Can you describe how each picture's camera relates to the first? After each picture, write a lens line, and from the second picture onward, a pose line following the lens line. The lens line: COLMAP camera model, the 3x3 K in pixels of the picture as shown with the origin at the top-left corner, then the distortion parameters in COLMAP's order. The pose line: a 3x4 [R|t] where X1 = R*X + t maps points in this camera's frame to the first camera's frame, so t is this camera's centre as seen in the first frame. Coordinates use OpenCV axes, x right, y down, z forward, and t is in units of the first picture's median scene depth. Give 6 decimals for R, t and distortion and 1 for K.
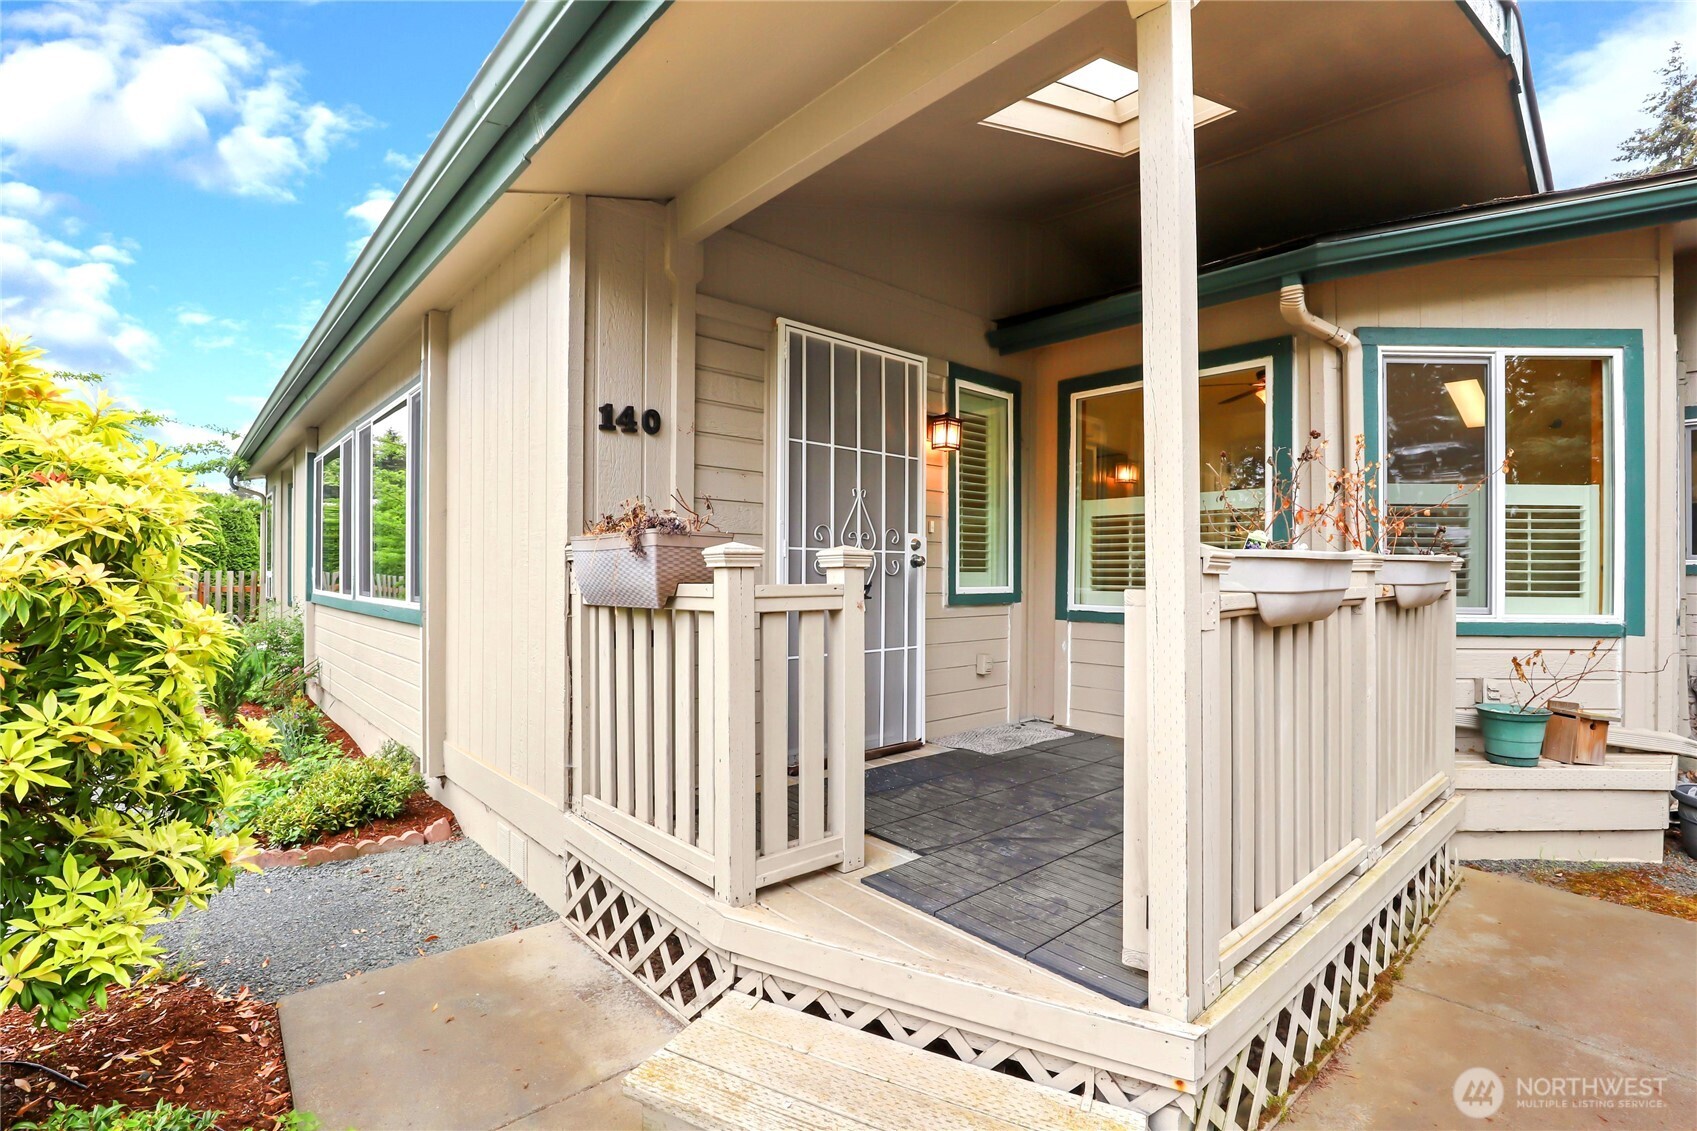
lens RADIAL K [[782.7, 0, 848.5], [0, 782.7, 565.5], [0, 0, 1]] dist [-0.044303, 0.000131]
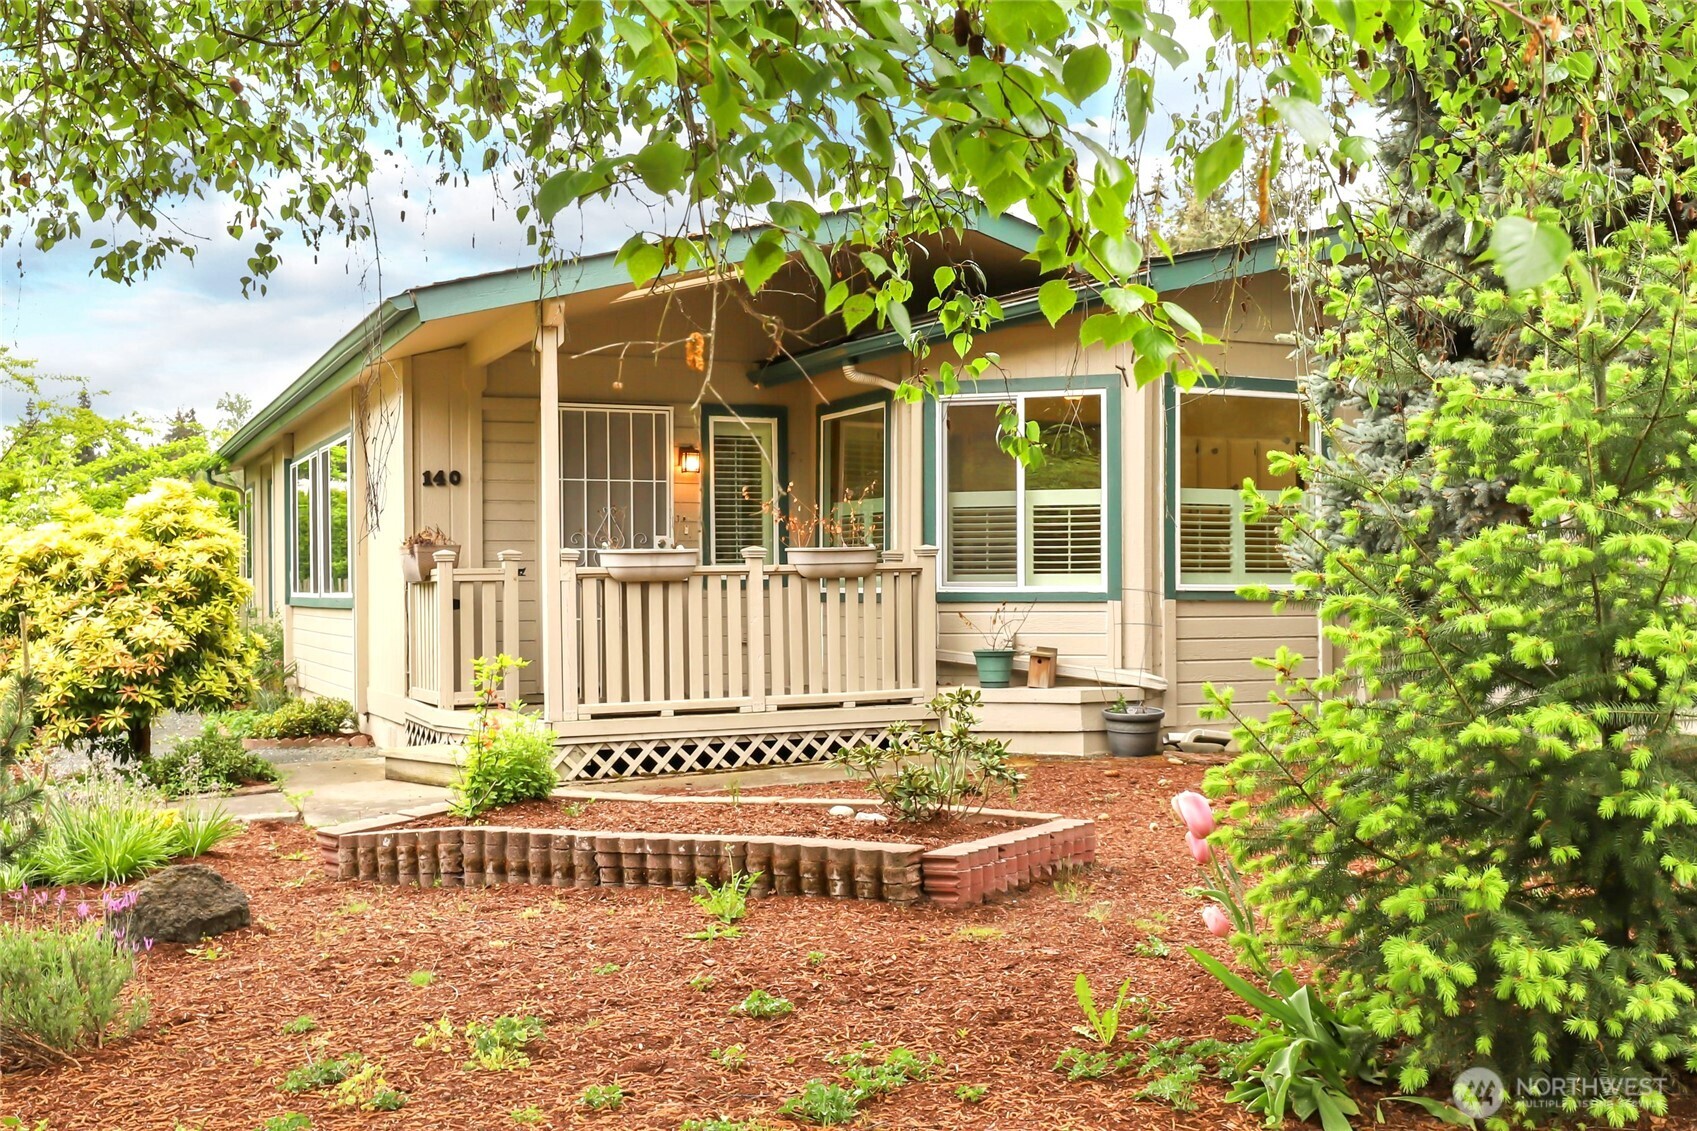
lens RADIAL K [[1672.4, 0, 848.5], [0, 1672.4, 565.5], [0, 0, 1]] dist [-0.007865, -0.004535]
pose [[0.955577, -0.017237, -0.294238, 1.393465], [0.017215, 0.999848, -0.002665, 0.027551], [0.294239, -0.002519, 0.955729, -1.903612]]
